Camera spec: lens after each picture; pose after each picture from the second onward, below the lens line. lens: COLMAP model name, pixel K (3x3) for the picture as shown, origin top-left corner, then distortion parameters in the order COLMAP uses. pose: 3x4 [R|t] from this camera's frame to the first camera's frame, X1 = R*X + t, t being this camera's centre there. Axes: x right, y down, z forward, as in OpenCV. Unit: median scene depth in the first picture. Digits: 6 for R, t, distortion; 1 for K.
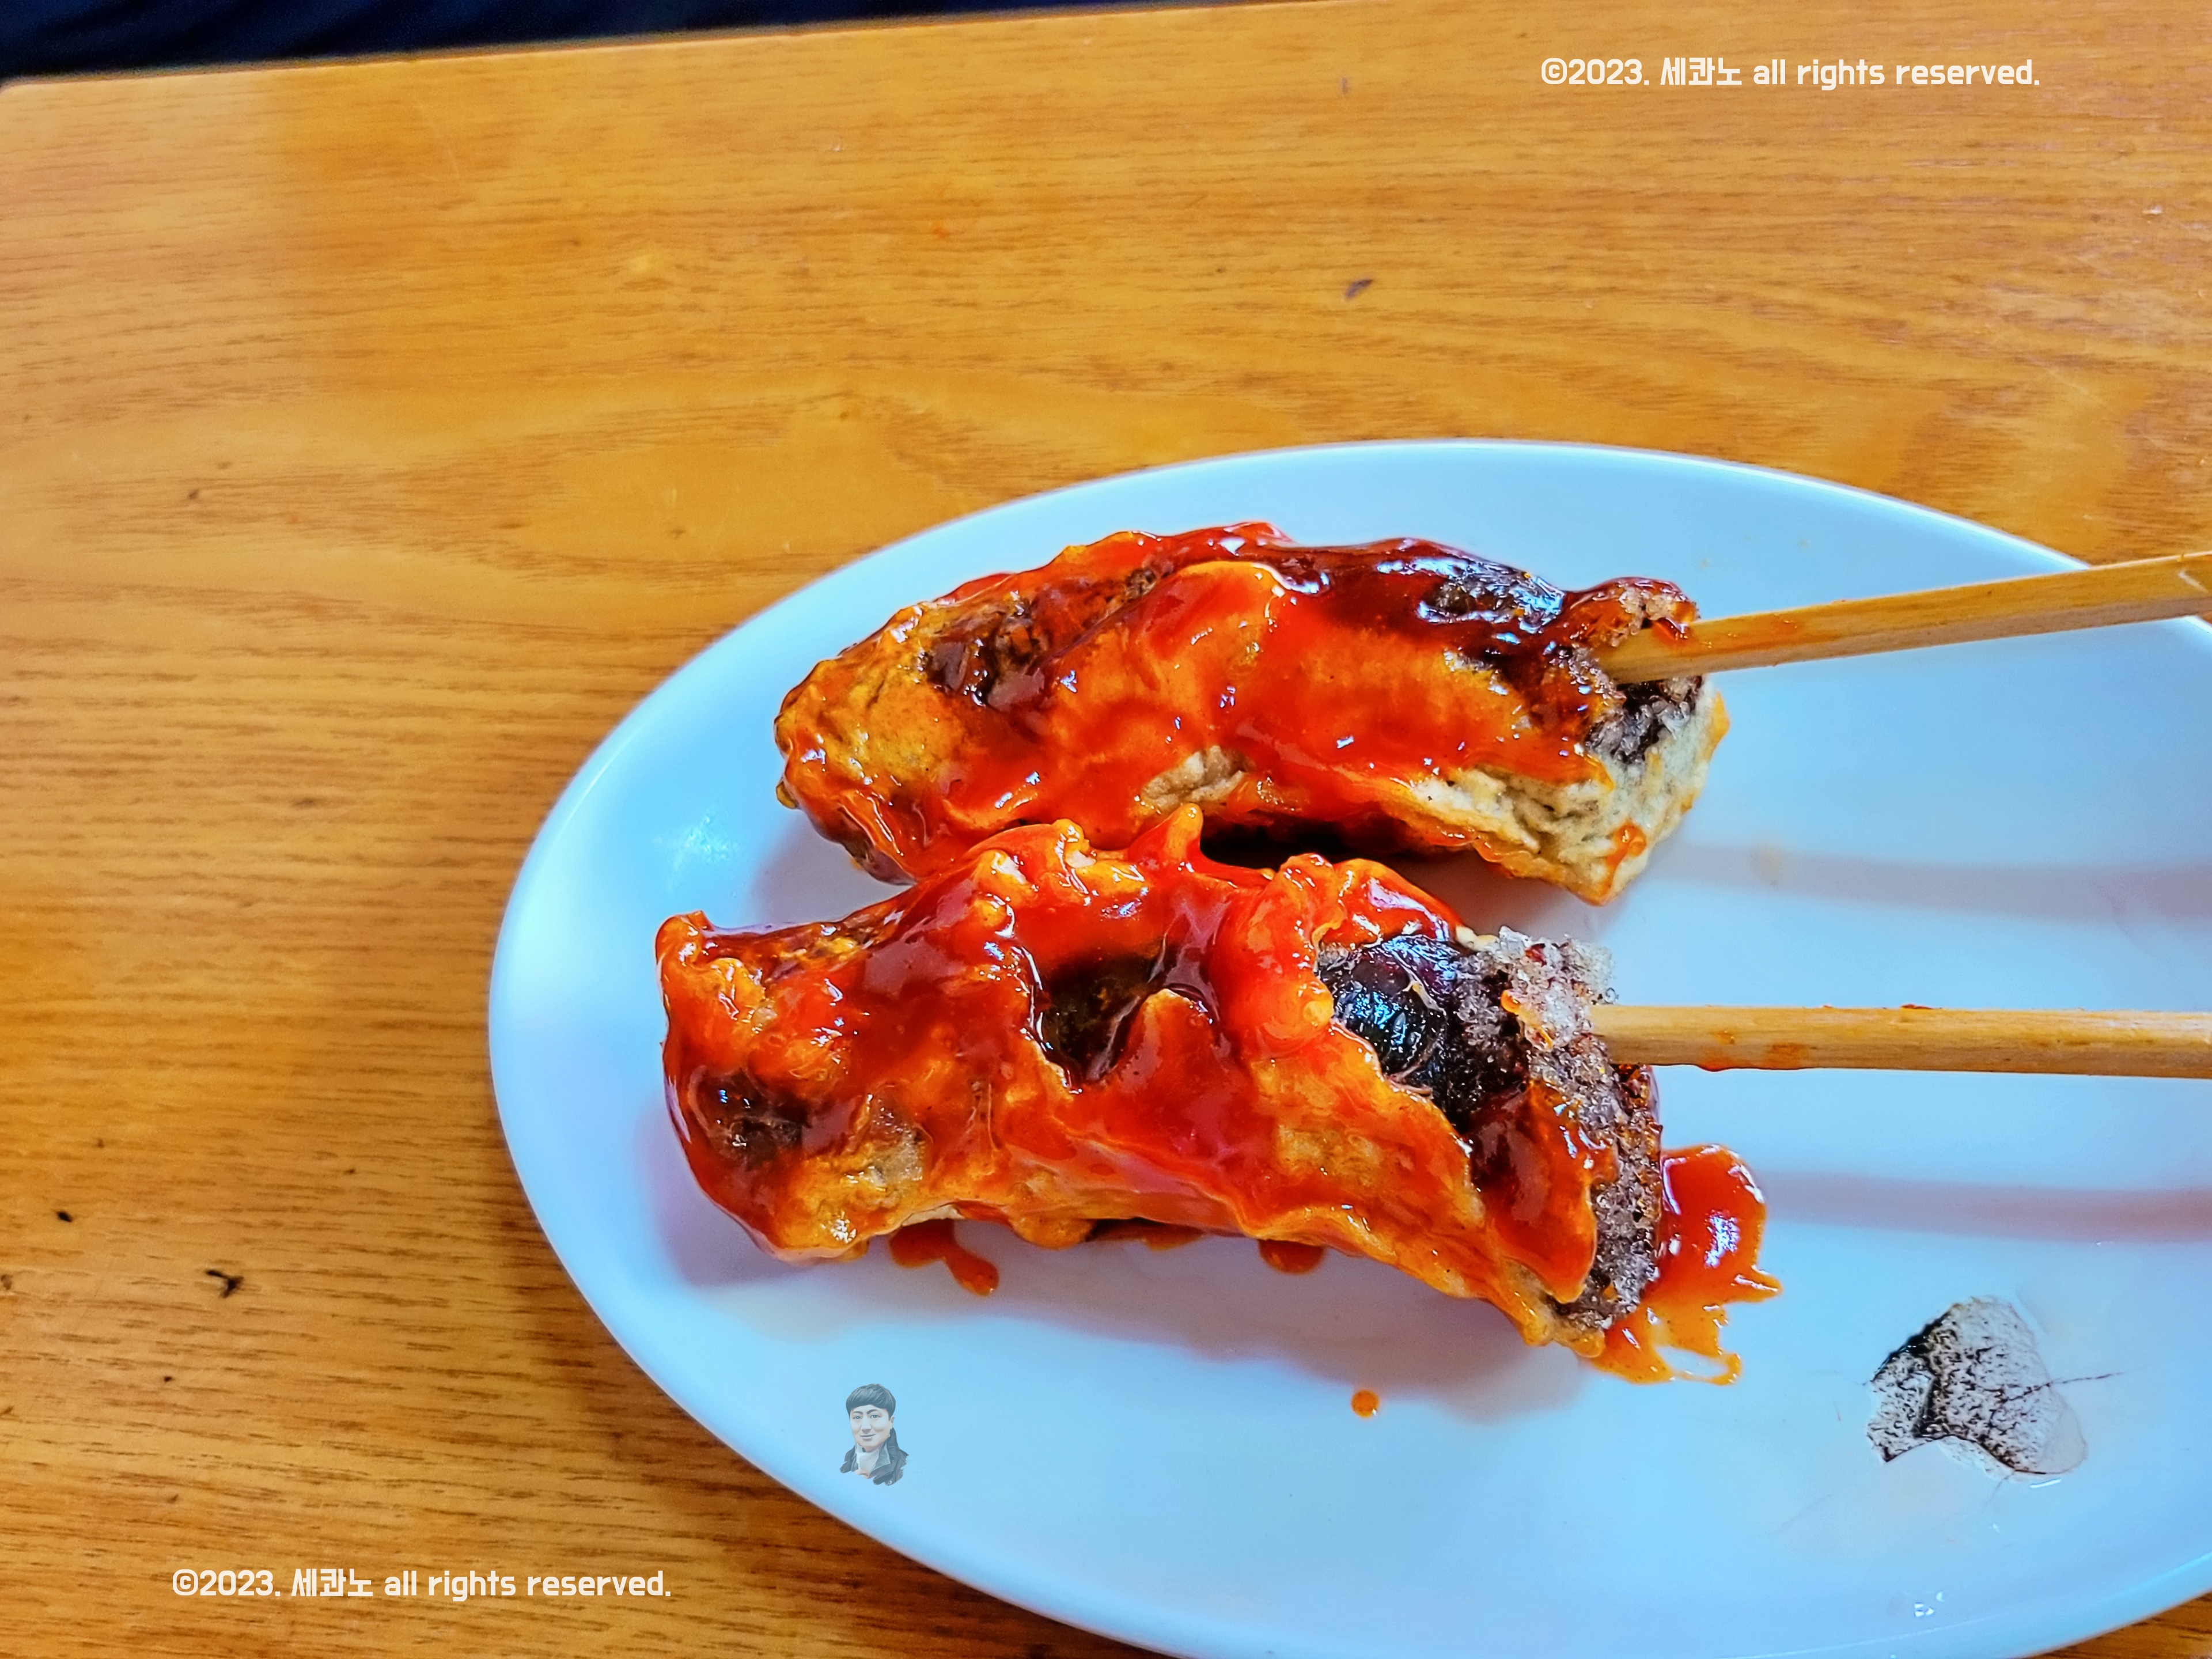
lens RADIAL K [[2429.7, 0, 1114.4], [0, 2429.7, 831.6], [0, 0, 1]] dist [-0.116925, 0.258256]
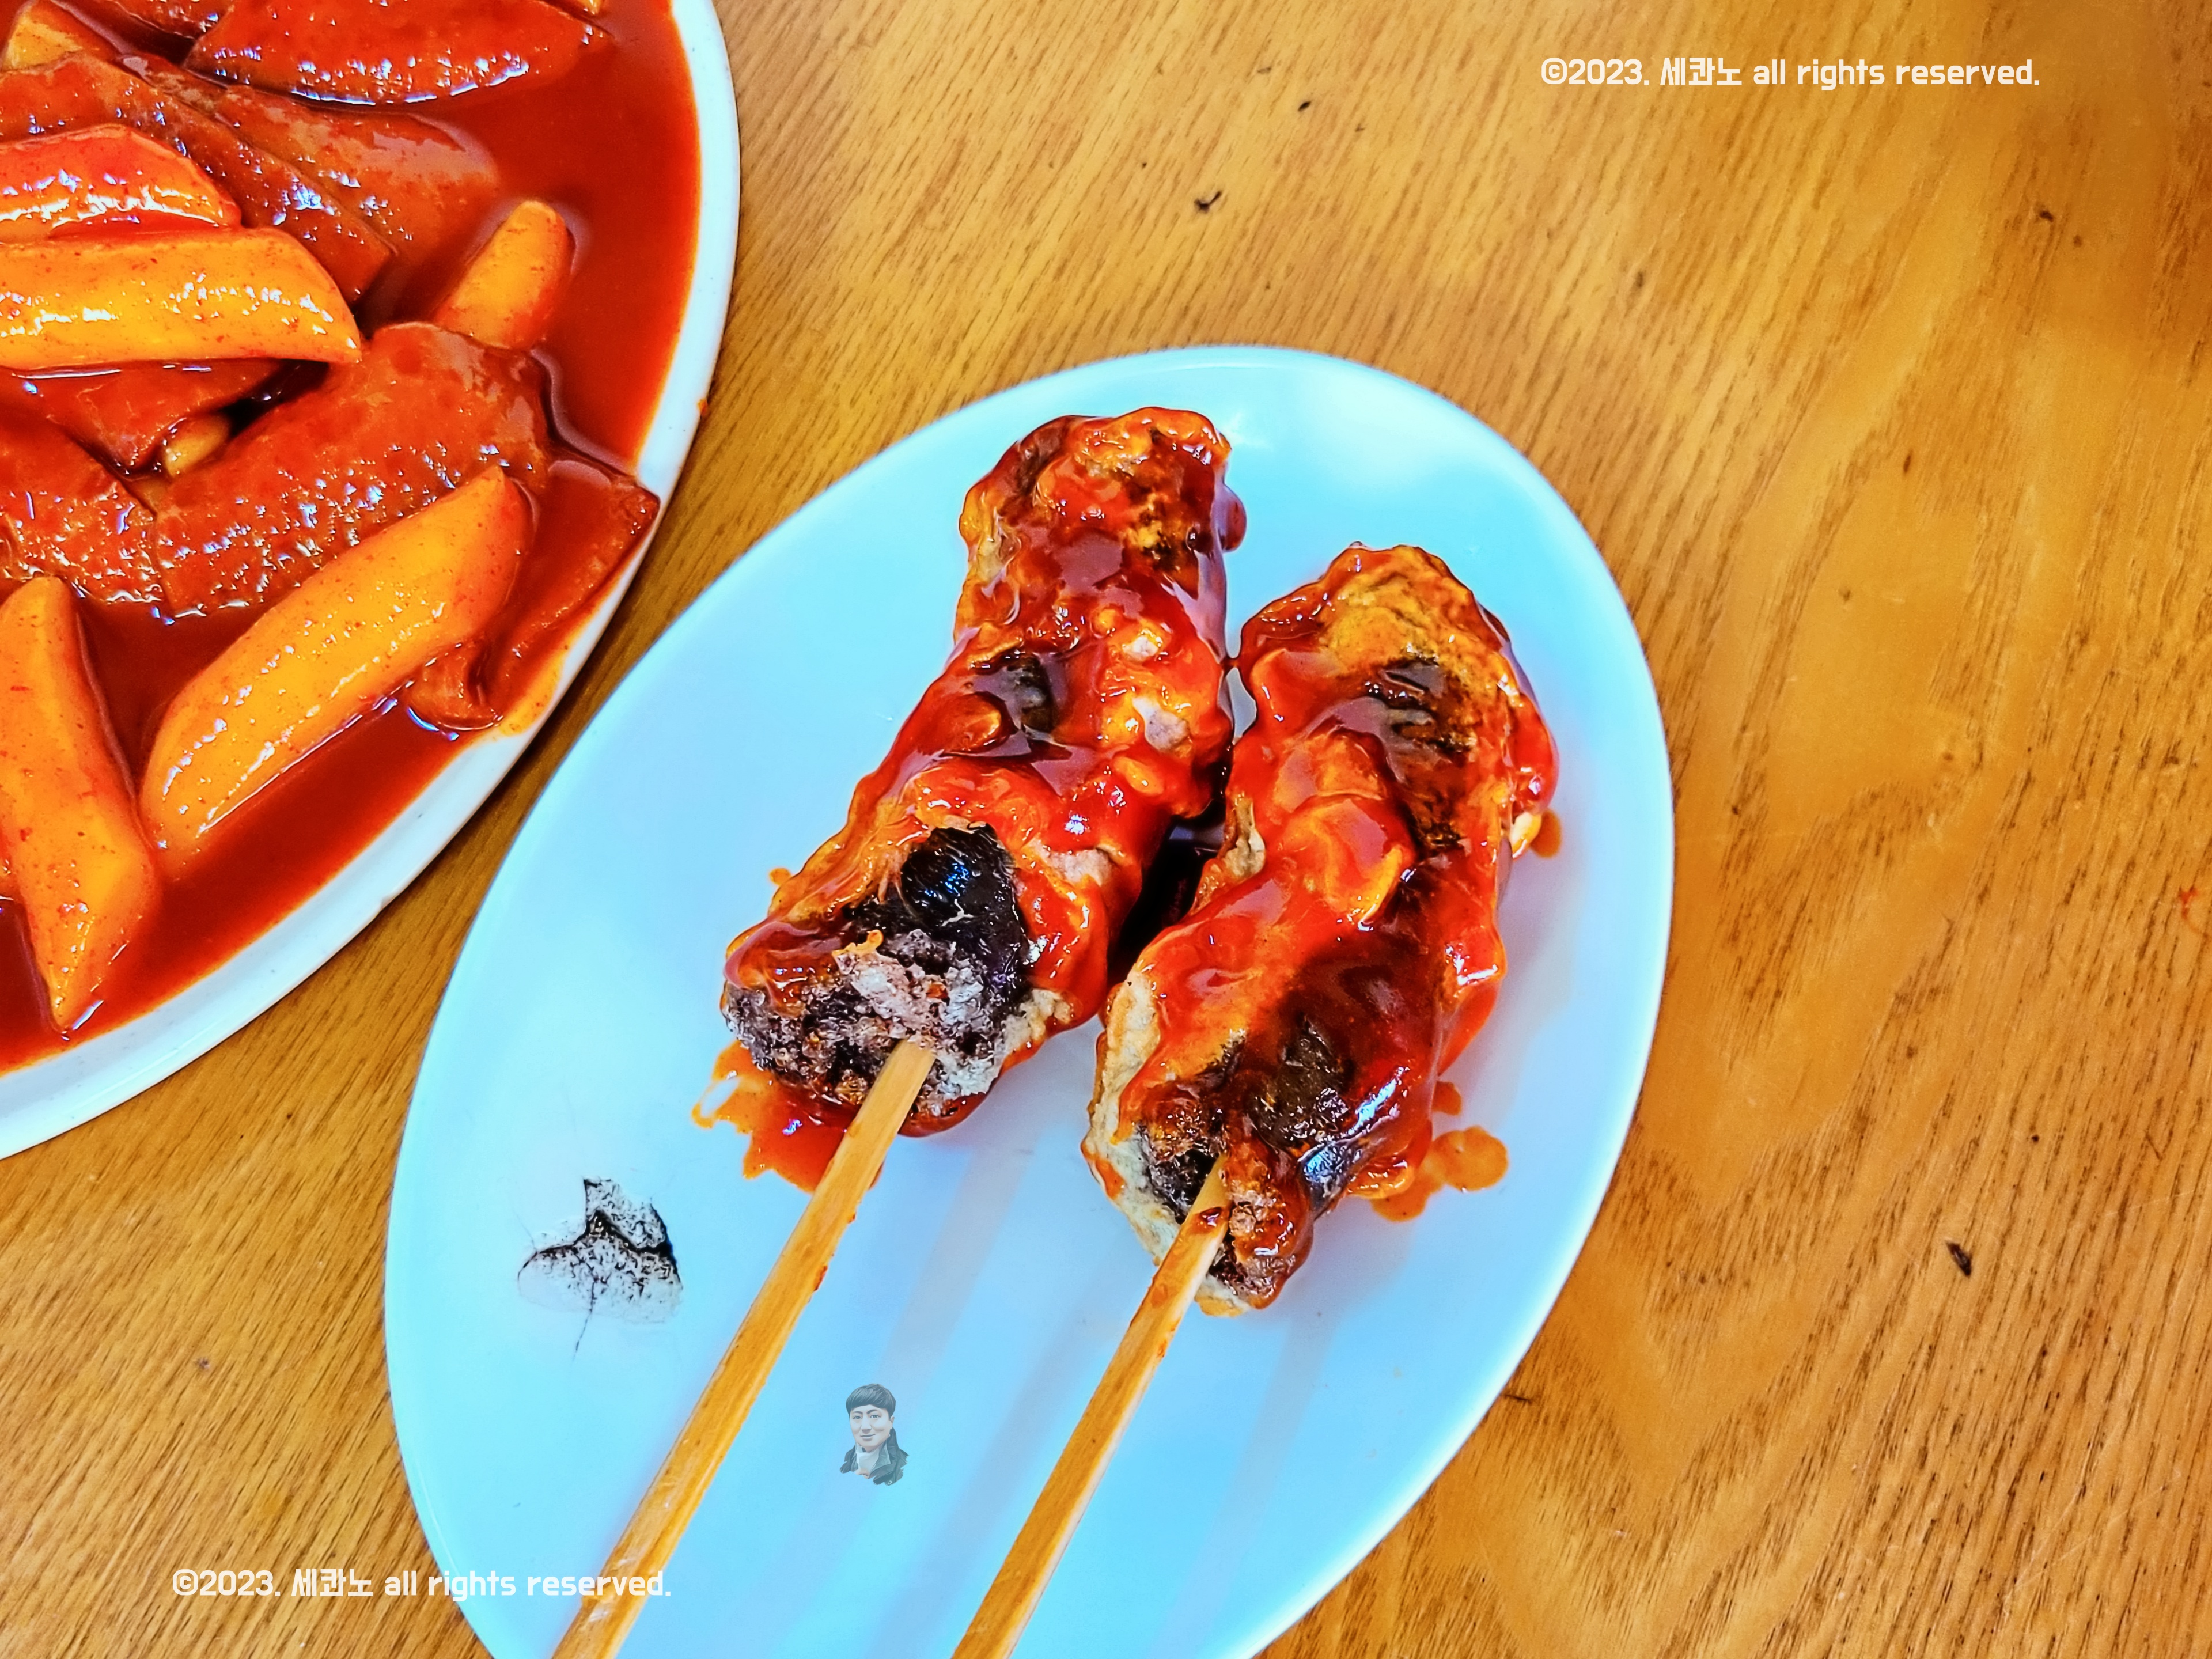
lens RADIAL K [[2429.7, 0, 1114.4], [0, 2429.7, 831.6], [0, 0, 1]] dist [-0.116925, 0.258256]
pose [[-0.256122, 0.943996, -0.208022, 0.288714], [-0.772234, -0.070376, 0.631428, -0.712114], [0.581426, 0.322364, 0.747011, 0.054752]]
